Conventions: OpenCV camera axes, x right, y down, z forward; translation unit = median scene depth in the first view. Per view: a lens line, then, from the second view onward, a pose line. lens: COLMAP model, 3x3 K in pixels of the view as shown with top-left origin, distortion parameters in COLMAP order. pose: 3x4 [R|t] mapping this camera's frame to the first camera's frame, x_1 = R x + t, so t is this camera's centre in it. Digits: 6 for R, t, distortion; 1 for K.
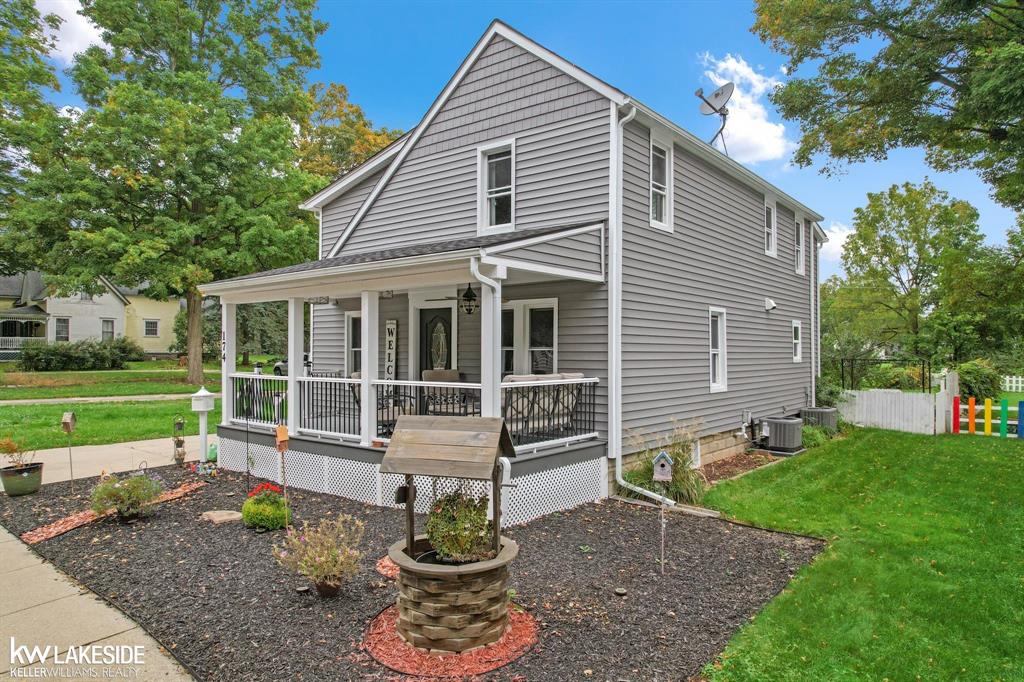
lens RADIAL K [[654.7, 0, 512.1], [0, 654.7, 334.5], [0, 0, 1]] dist [0.008907, 0.003271]
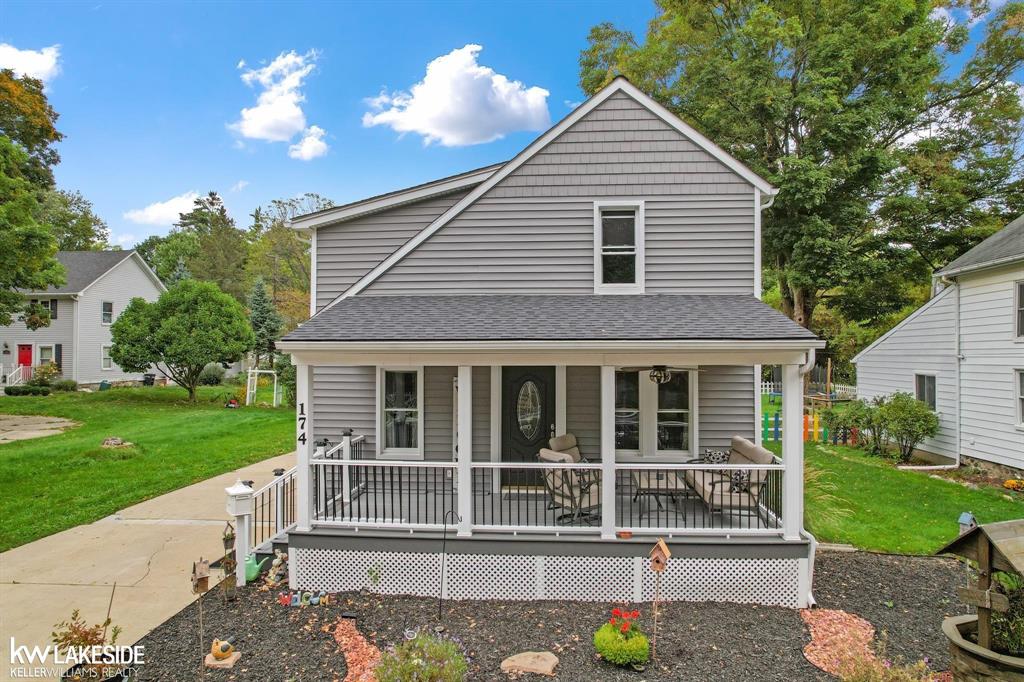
lens RADIAL K [[654.7, 0, 515.1], [0, 654.7, 341.9], [0, 0, 1]] dist [0.008907, 0.003271]
pose [[0.809011, 0.013082, 0.587648, -0.725259], [-0.006292, 0.999888, -0.013596, -0.068863], [-0.587759, 0.007302, 0.809003, 0.305124]]
